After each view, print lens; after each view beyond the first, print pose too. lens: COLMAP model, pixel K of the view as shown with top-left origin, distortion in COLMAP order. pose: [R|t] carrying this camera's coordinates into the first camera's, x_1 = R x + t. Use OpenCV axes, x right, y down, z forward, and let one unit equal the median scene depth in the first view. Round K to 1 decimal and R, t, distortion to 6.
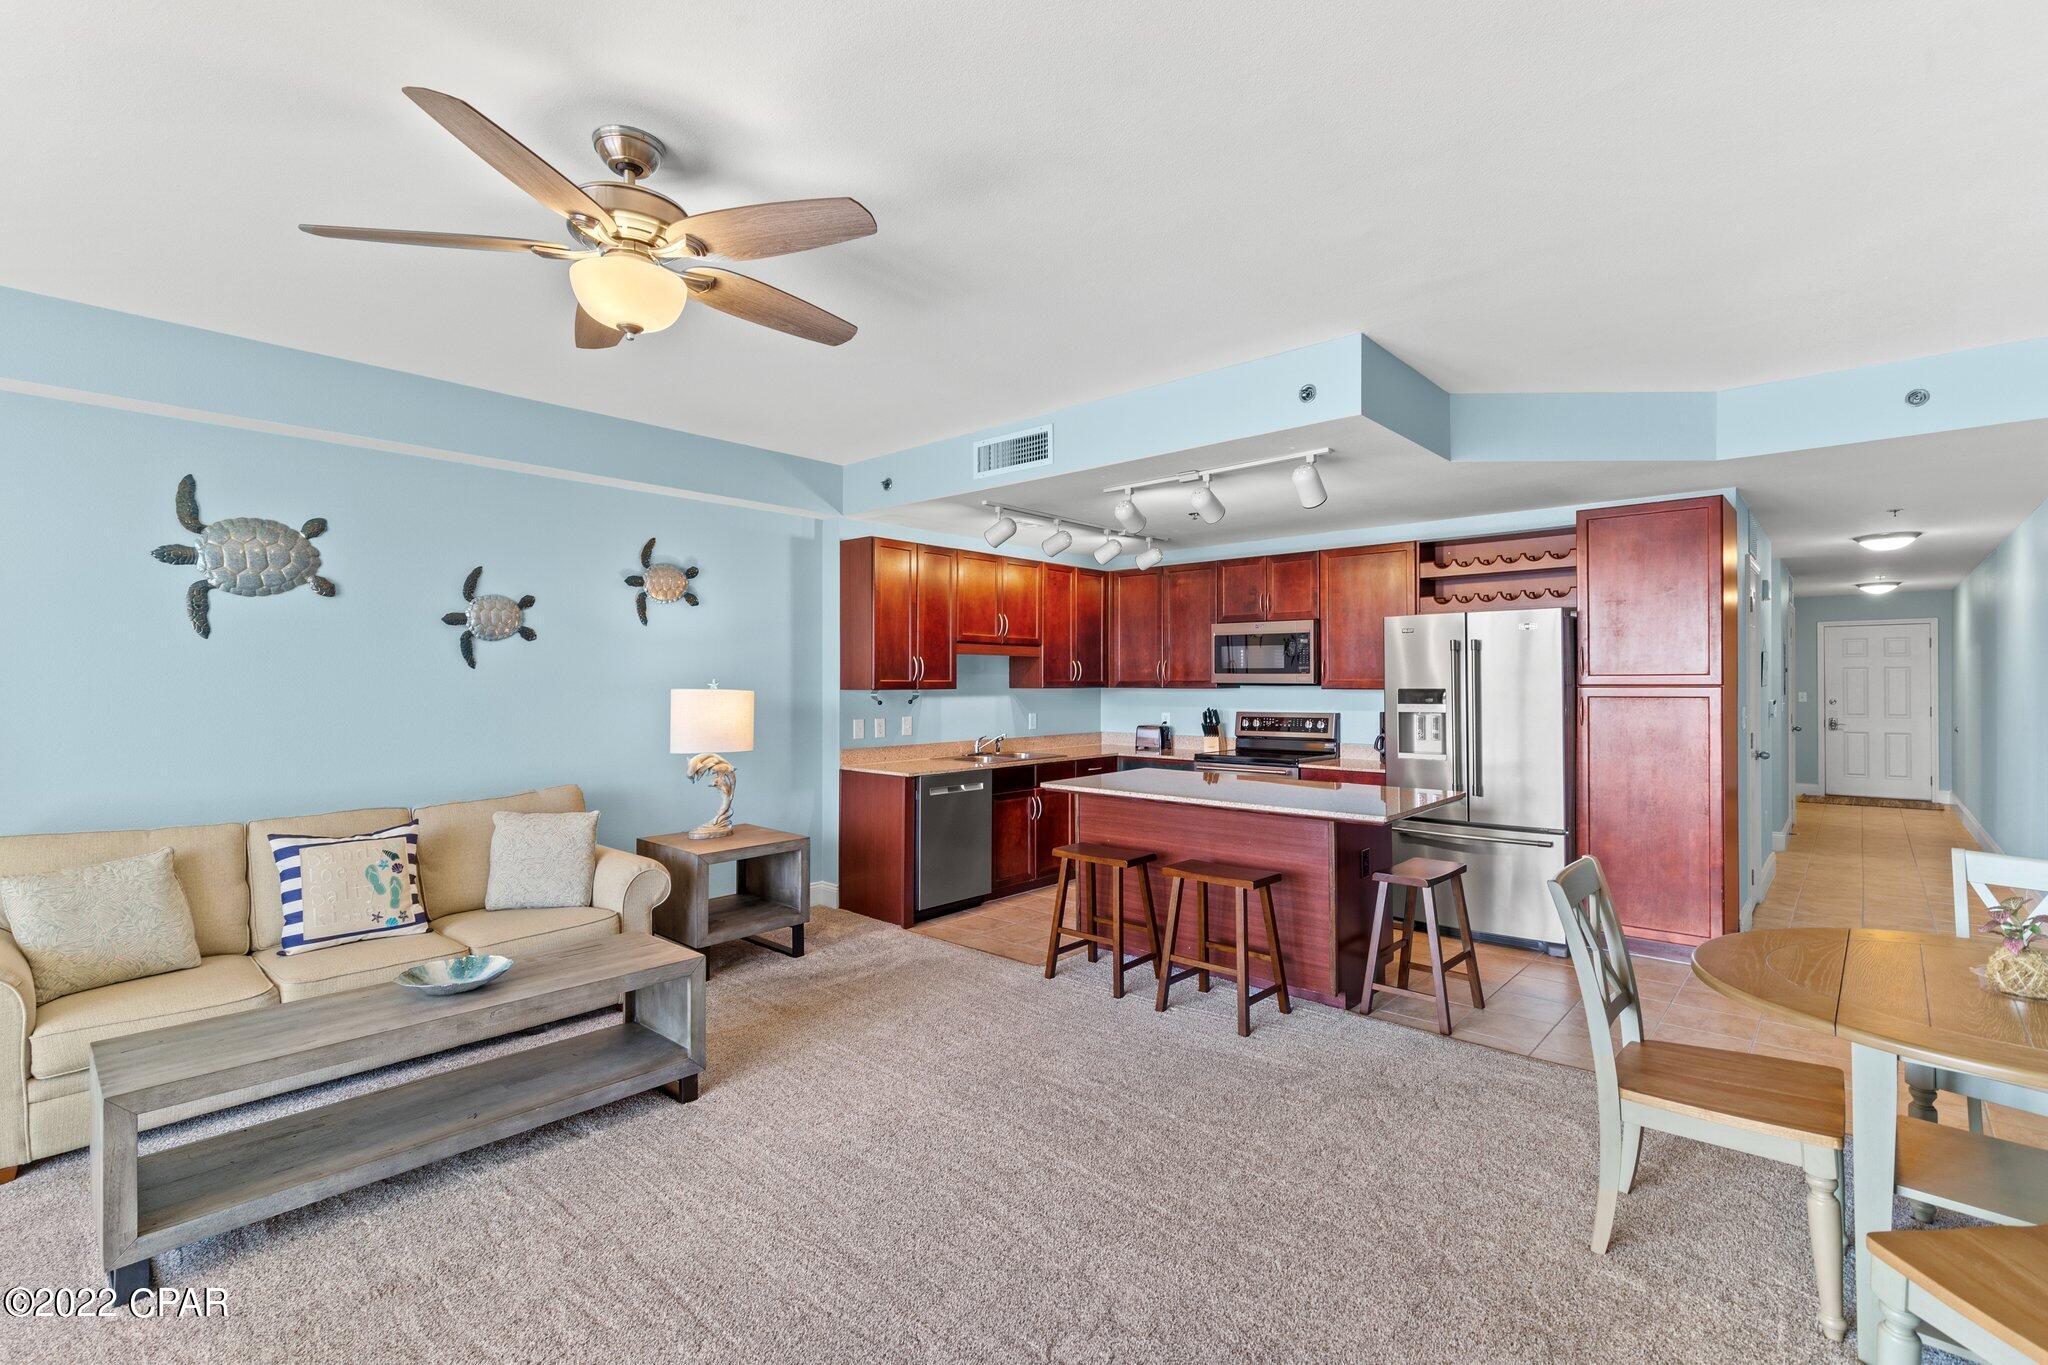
lens RADIAL K [[923.1, 0, 1030.3], [0, 923.1, 678.9], [0, 0, 1]] dist [0.006144, -0.000015]
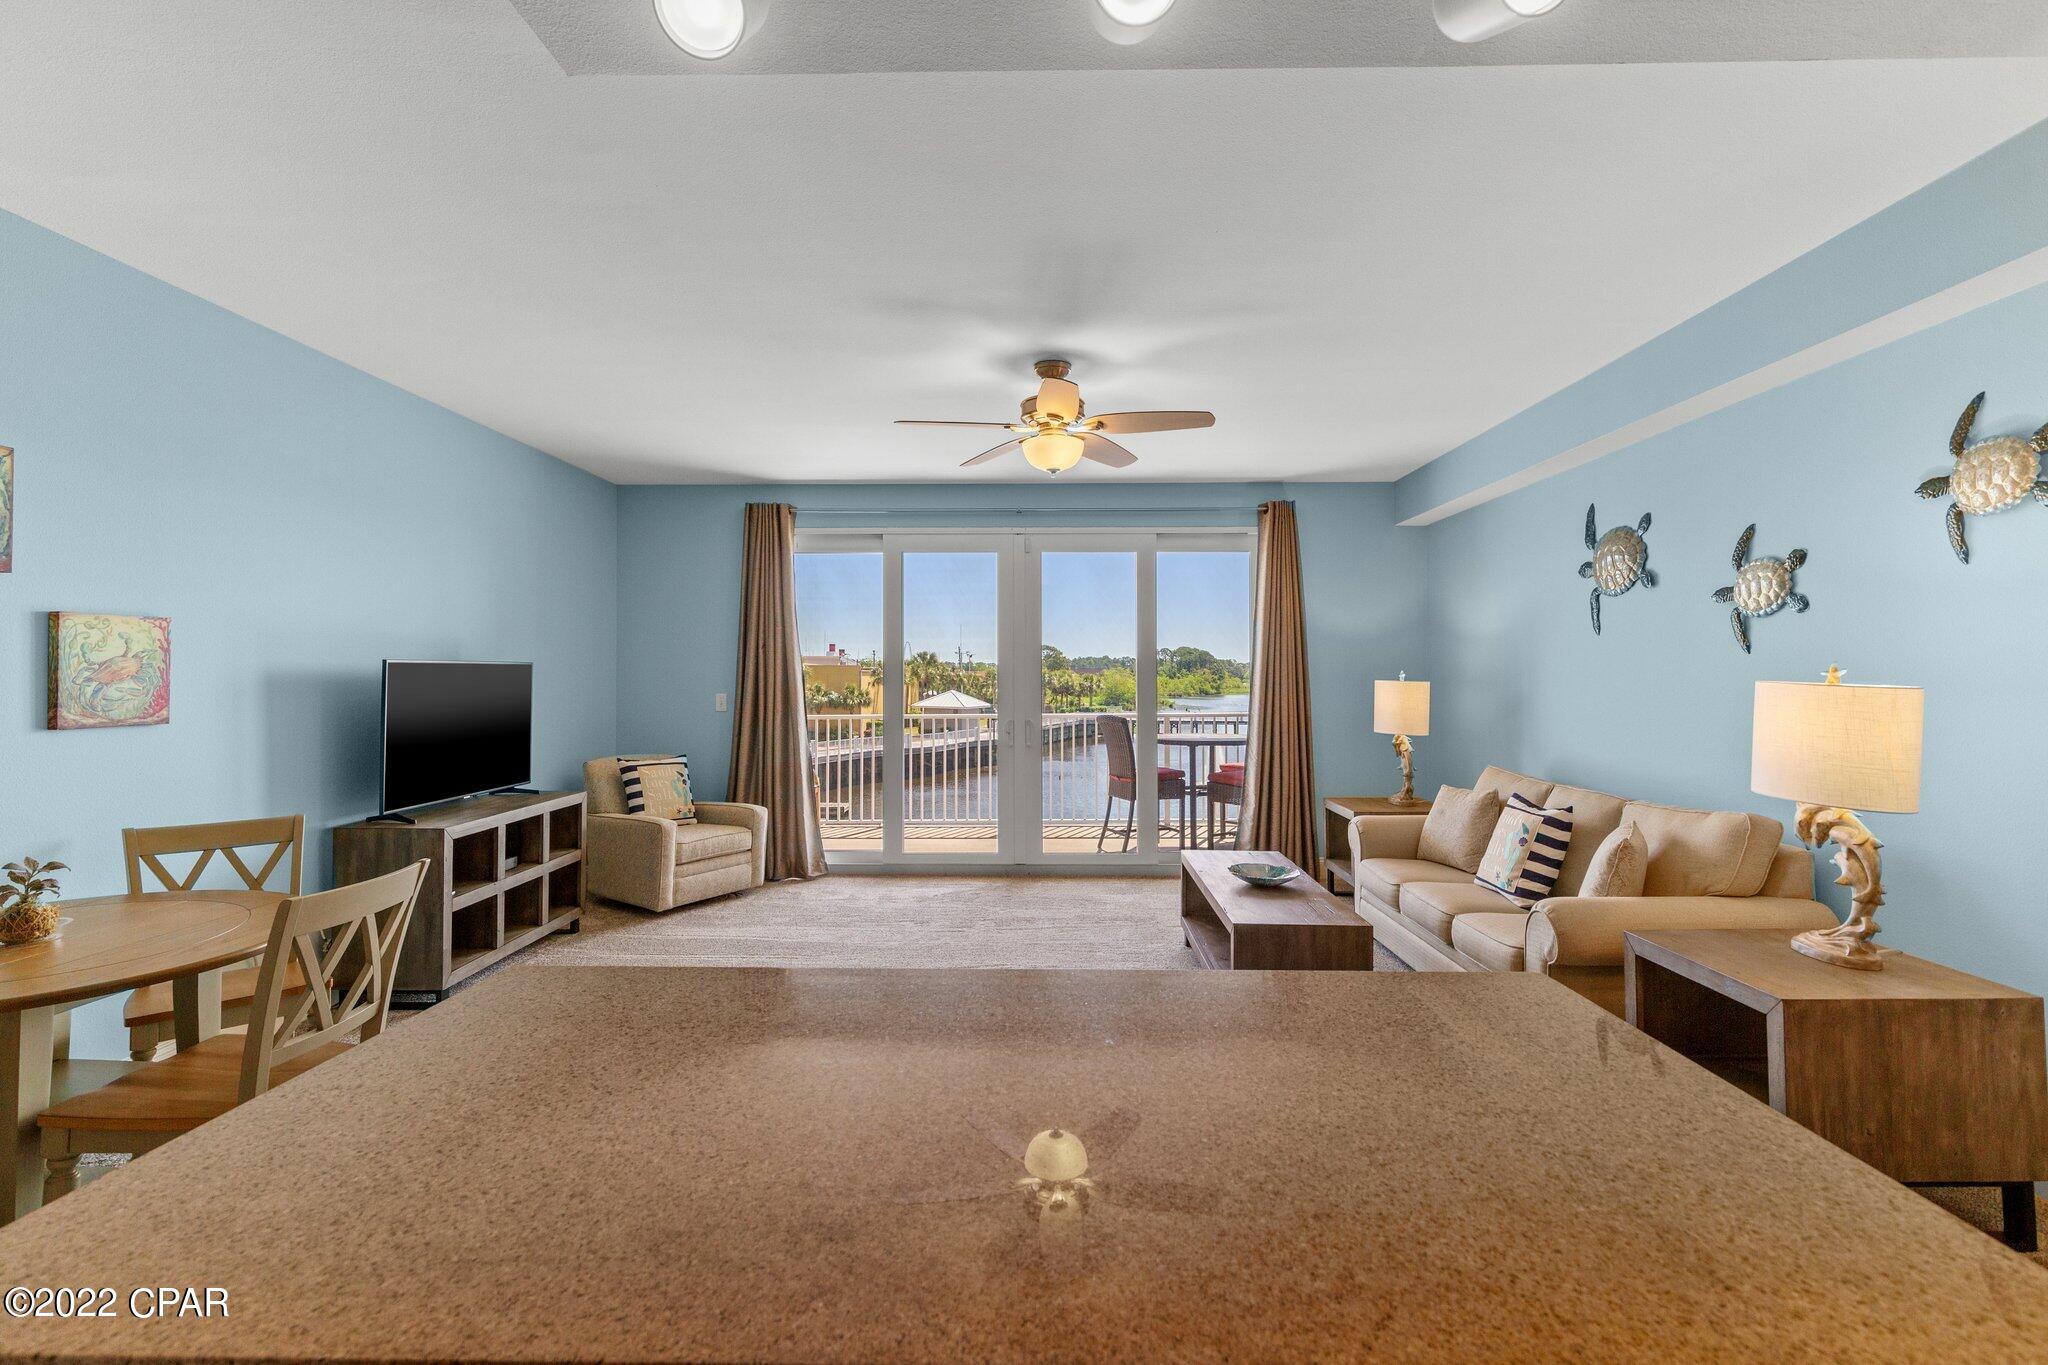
lens RADIAL K [[923.1, 0, 1027.4], [0, 923.1, 656.8], [0, 0, 1]] dist [-0.000790, -0.000466]
pose [[-0.757379, -0.010600, -0.652890, 0.324520], [0.004079, 0.999772, -0.020964, 0.004788], [0.652963, -0.018541, -0.757163, 0.997278]]
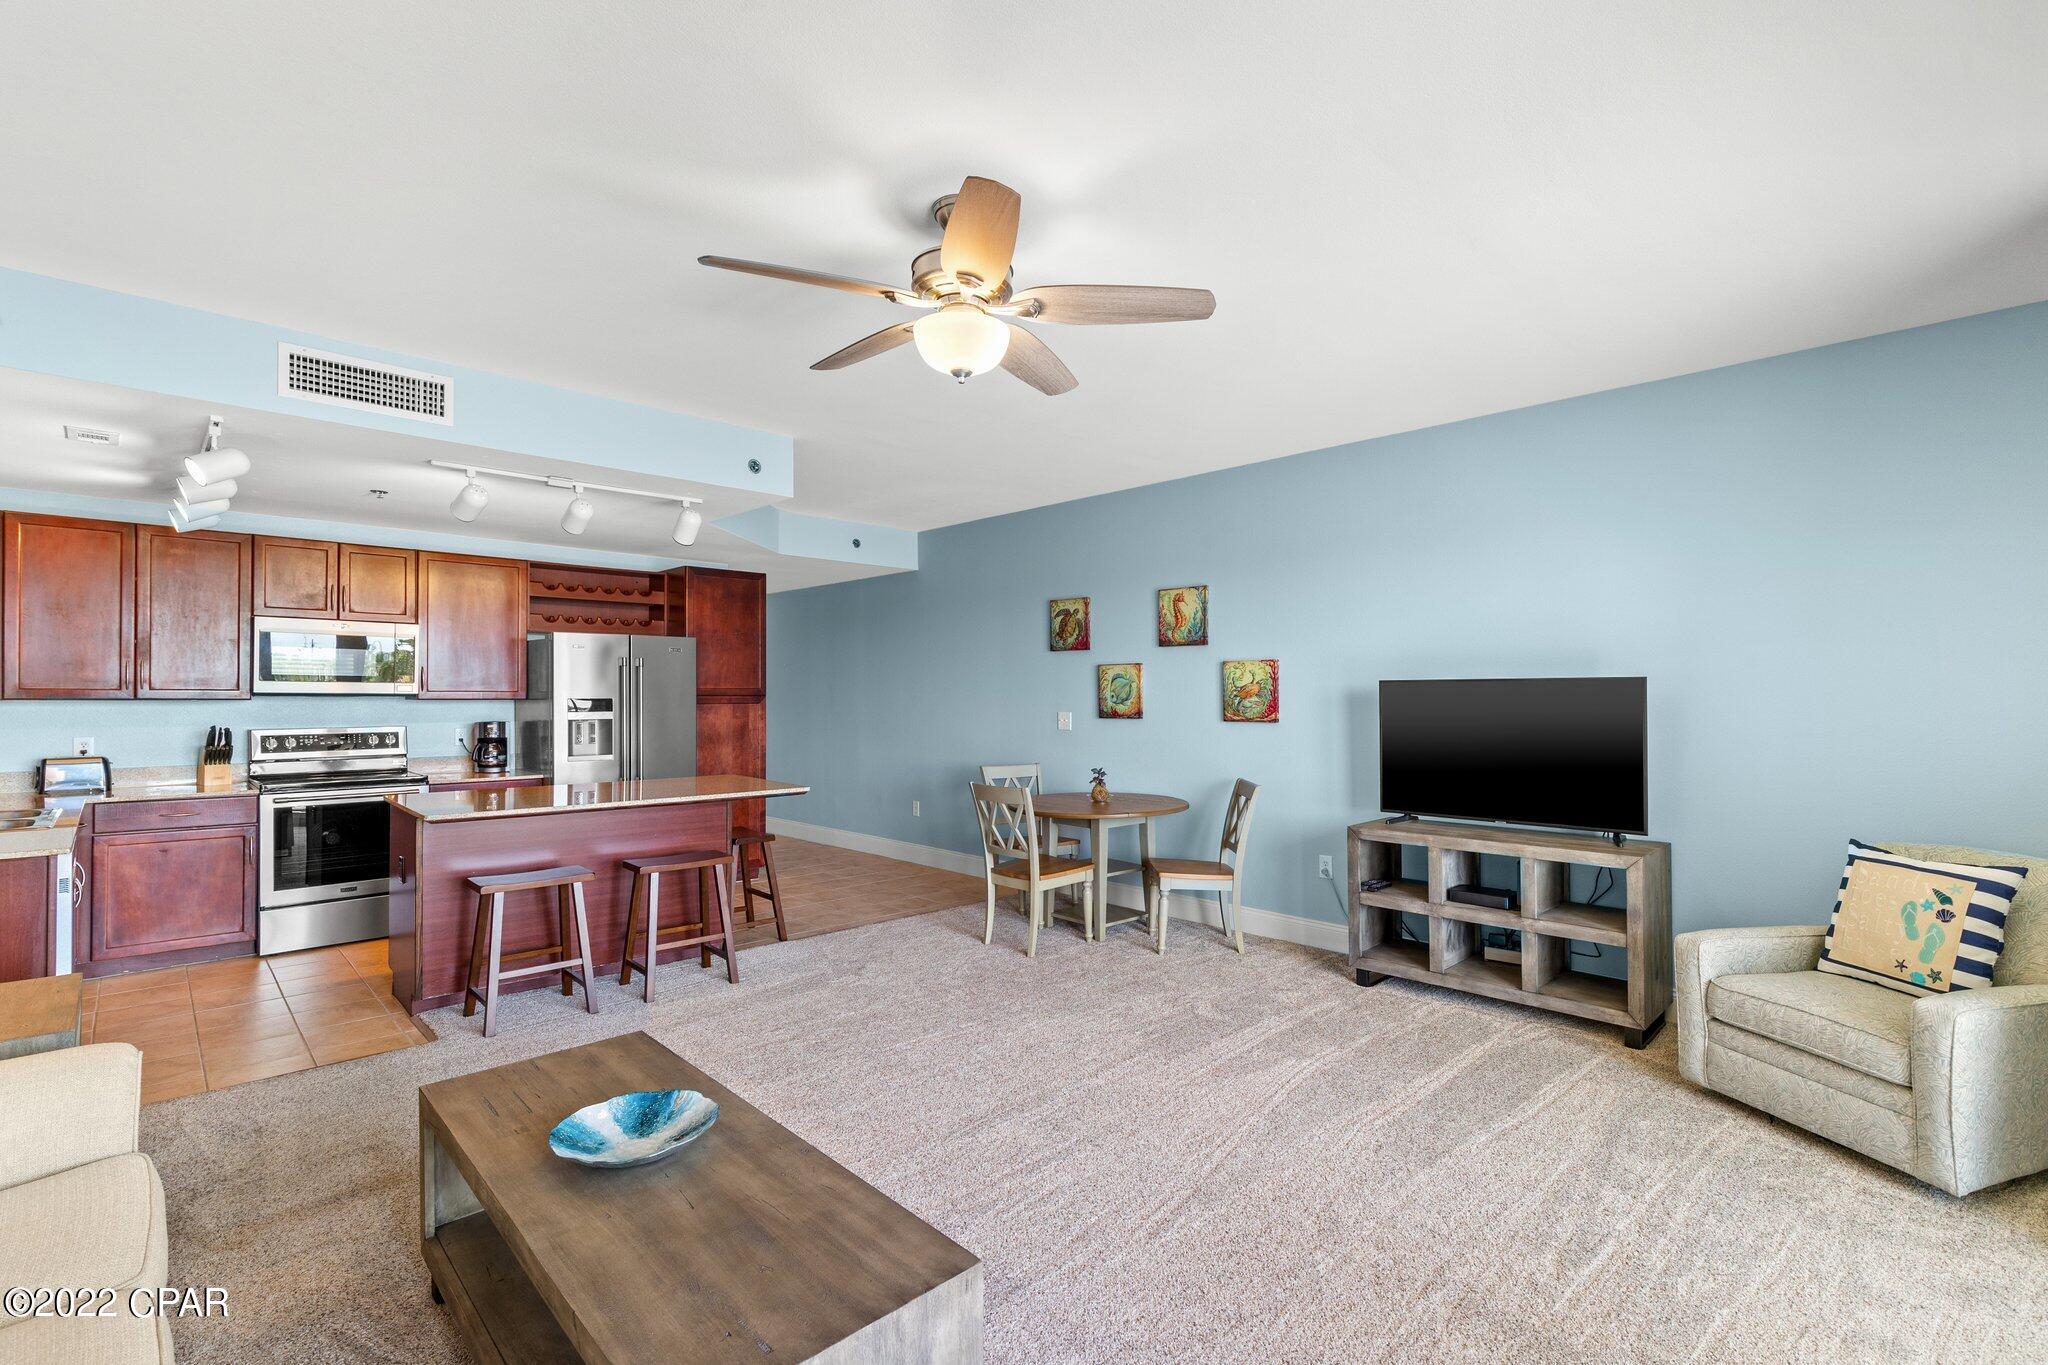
lens RADIAL K [[946.1, 0, 1036.2], [0, 946.1, 709.8], [0, 0, 1]] dist [0.014824, -0.000005]
pose [[0.073113, -0.013491, 0.997232, -0.688507], [-0.004119, 0.999896, 0.013829, 0.006182], [-0.997315, -0.005118, 0.073050, 0.359953]]
